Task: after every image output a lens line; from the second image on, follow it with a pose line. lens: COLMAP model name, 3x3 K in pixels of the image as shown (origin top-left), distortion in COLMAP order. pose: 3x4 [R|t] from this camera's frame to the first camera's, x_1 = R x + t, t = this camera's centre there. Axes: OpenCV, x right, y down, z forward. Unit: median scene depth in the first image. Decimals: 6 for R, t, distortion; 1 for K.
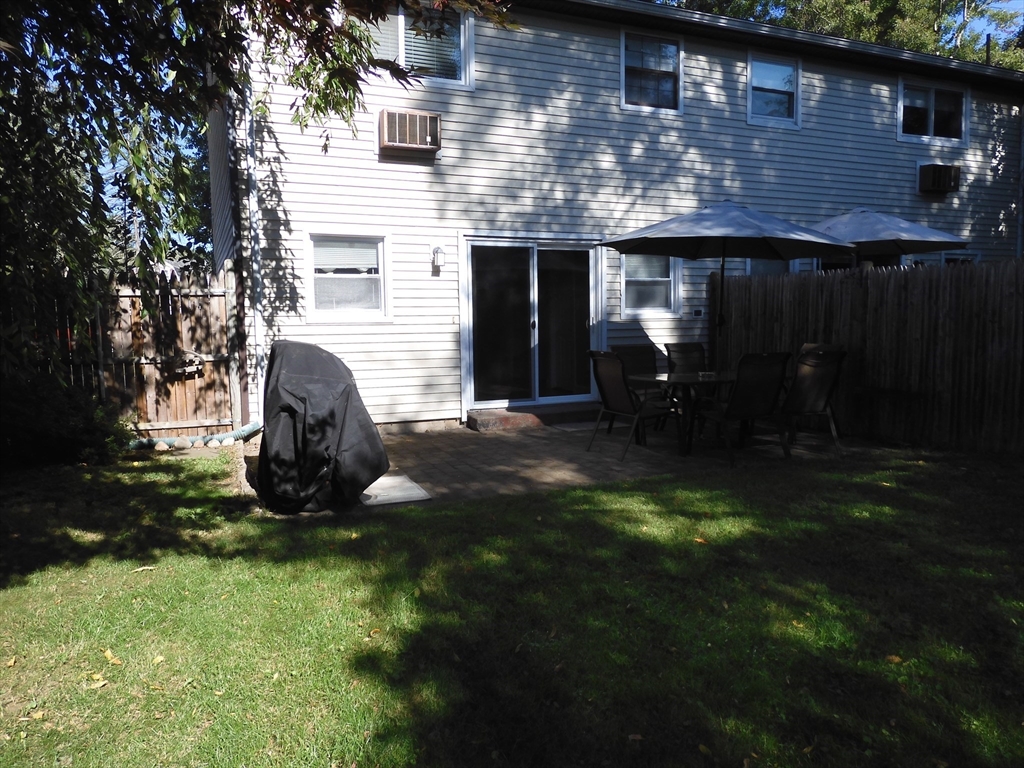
lens RADIAL K [[734.5, 0, 513.3], [0, 734.5, 382.1], [0, 0, 1]] dist [0.001691, 0.008690]
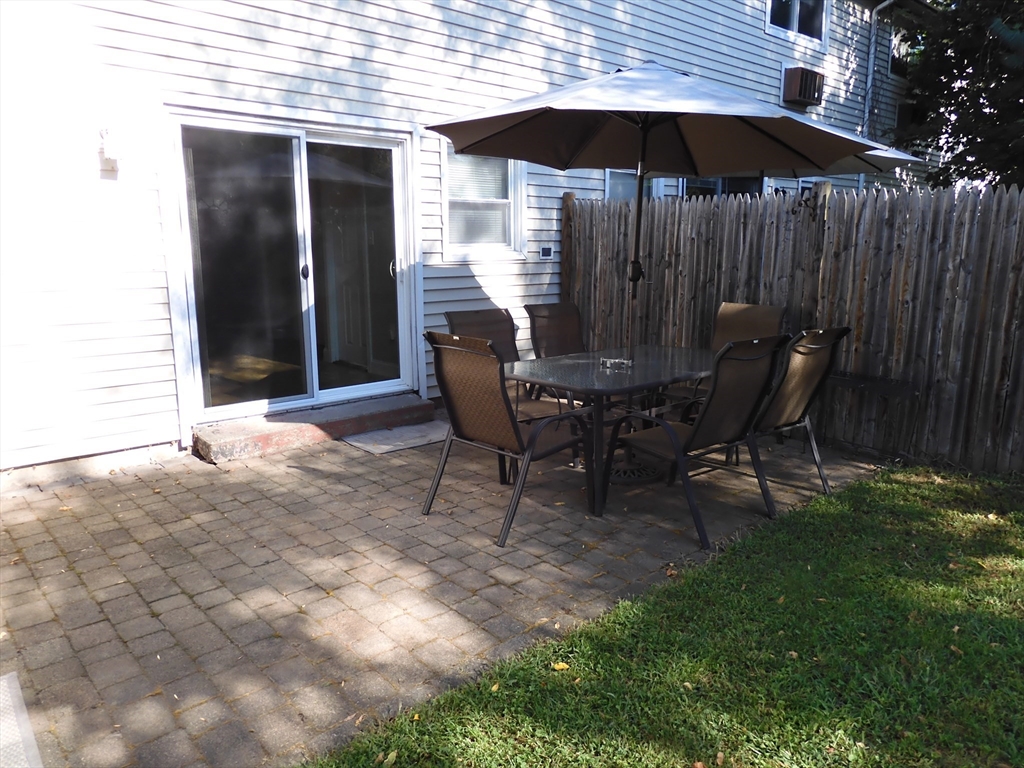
lens RADIAL K [[734.5, 0, 505.0], [0, 734.5, 380.0], [0, 0, 1]] dist [0.001691, 0.008690]
pose [[0.950791, -0.043932, 0.306704, -0.005648], [0.014405, 0.995094, 0.097880, -0.046952], [-0.309499, -0.088645, 0.946759, 0.383330]]
